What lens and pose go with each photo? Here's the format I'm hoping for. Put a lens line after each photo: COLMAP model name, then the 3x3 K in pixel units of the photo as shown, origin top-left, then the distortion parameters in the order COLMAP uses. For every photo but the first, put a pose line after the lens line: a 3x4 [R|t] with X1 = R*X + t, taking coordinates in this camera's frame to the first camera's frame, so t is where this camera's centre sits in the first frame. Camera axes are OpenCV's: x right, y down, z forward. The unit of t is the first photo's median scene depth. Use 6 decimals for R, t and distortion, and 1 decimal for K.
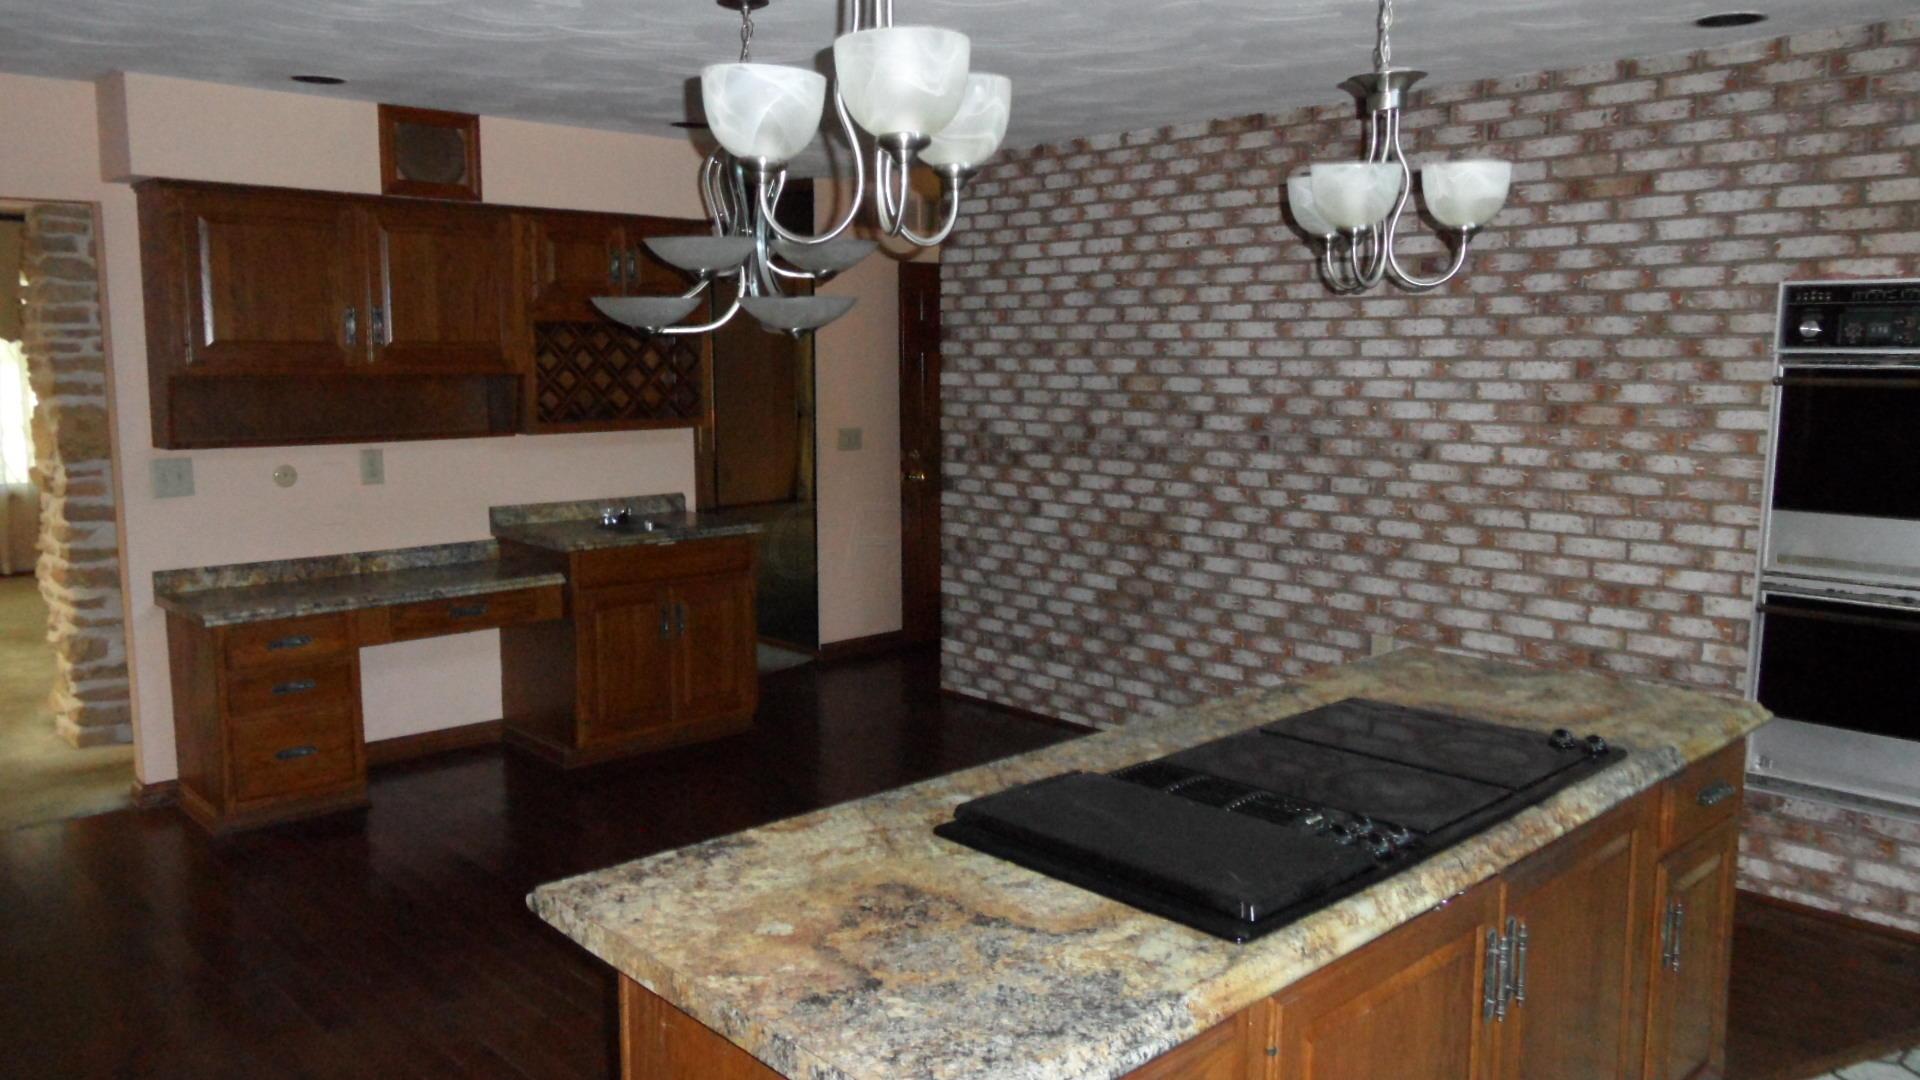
lens RADIAL K [[1416.6, 0, 963.9], [0, 1416.6, 507.6], [0, 0, 1]] dist [-0.027285, 0.031199]
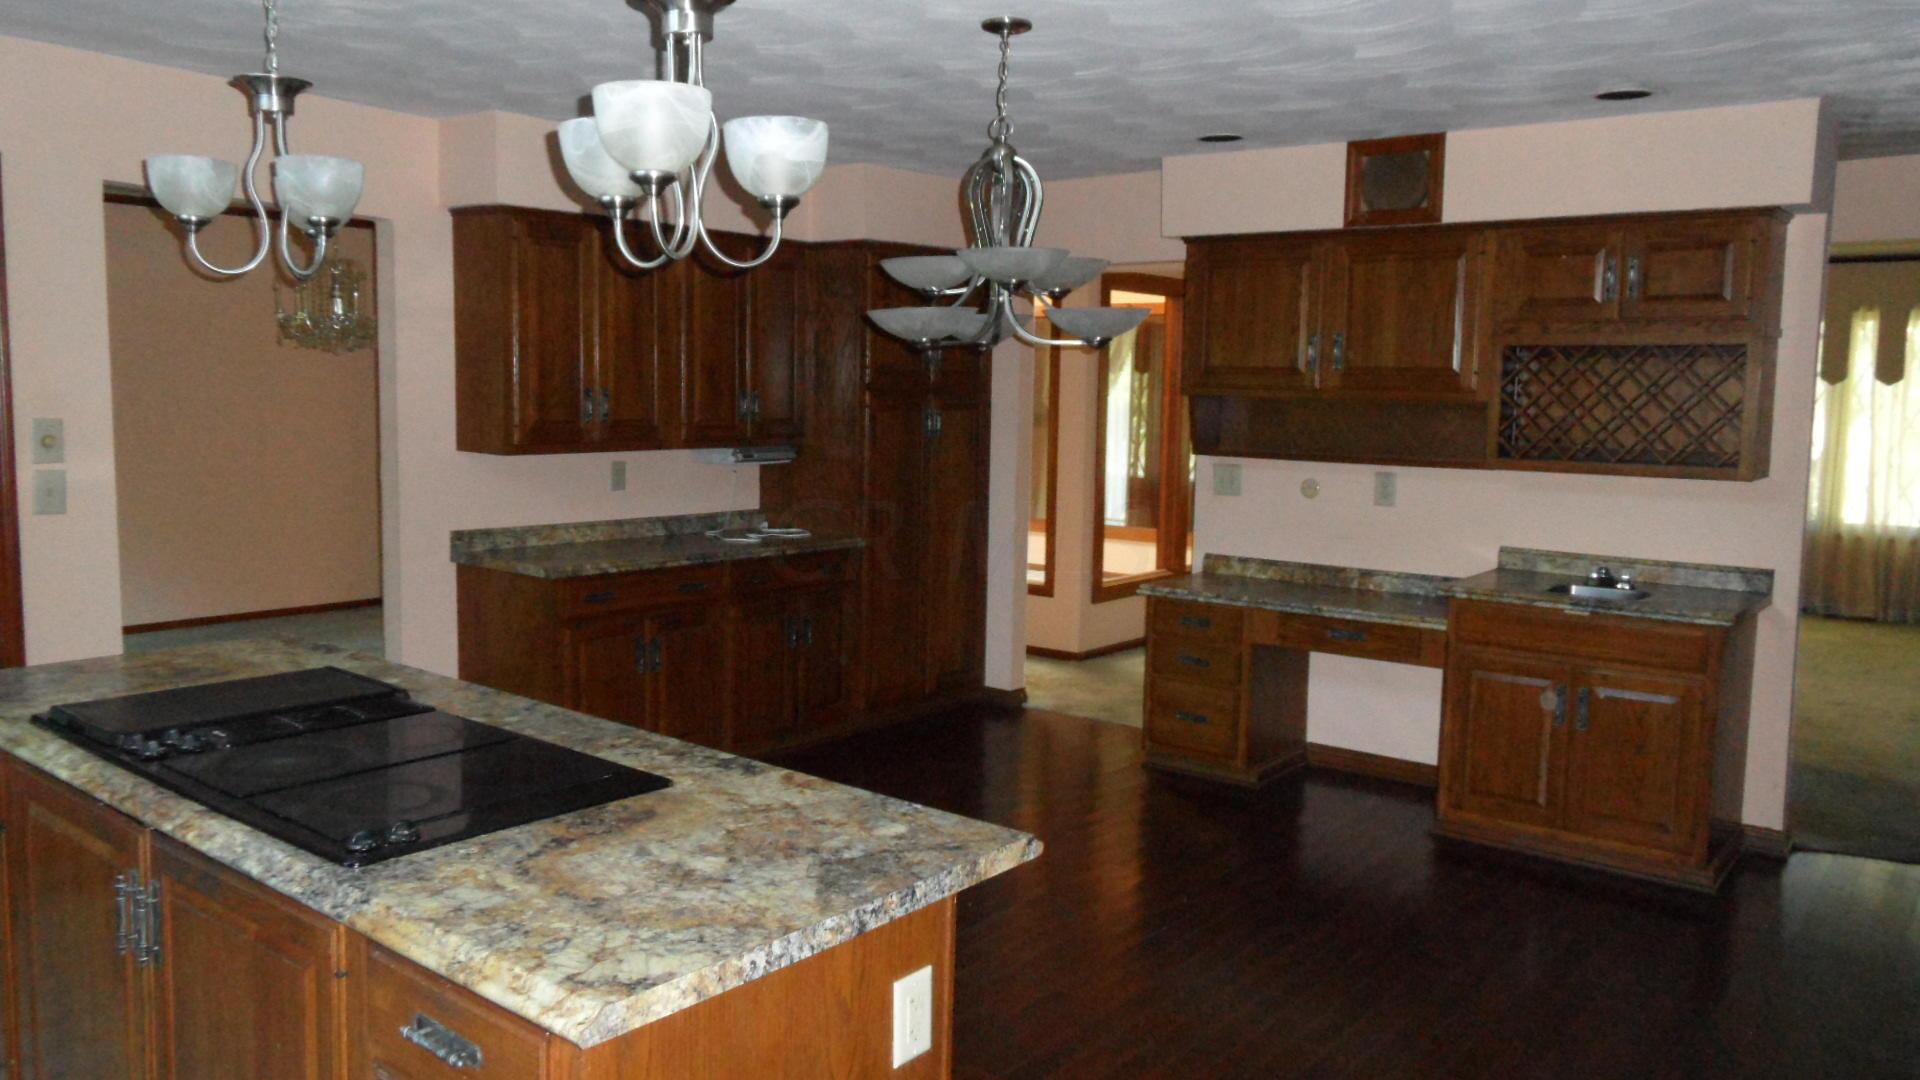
lens RADIAL K [[1412.6, 0, 965.3], [0, 1412.6, 532.7], [0, 0, 1]] dist [-0.025890, 0.026803]
pose [[0.121992, 0.102228, -0.987252, 0.620184], [-0.128201, 0.987972, 0.086461, -0.052023], [0.984217, 0.116019, 0.133631, 0.611091]]
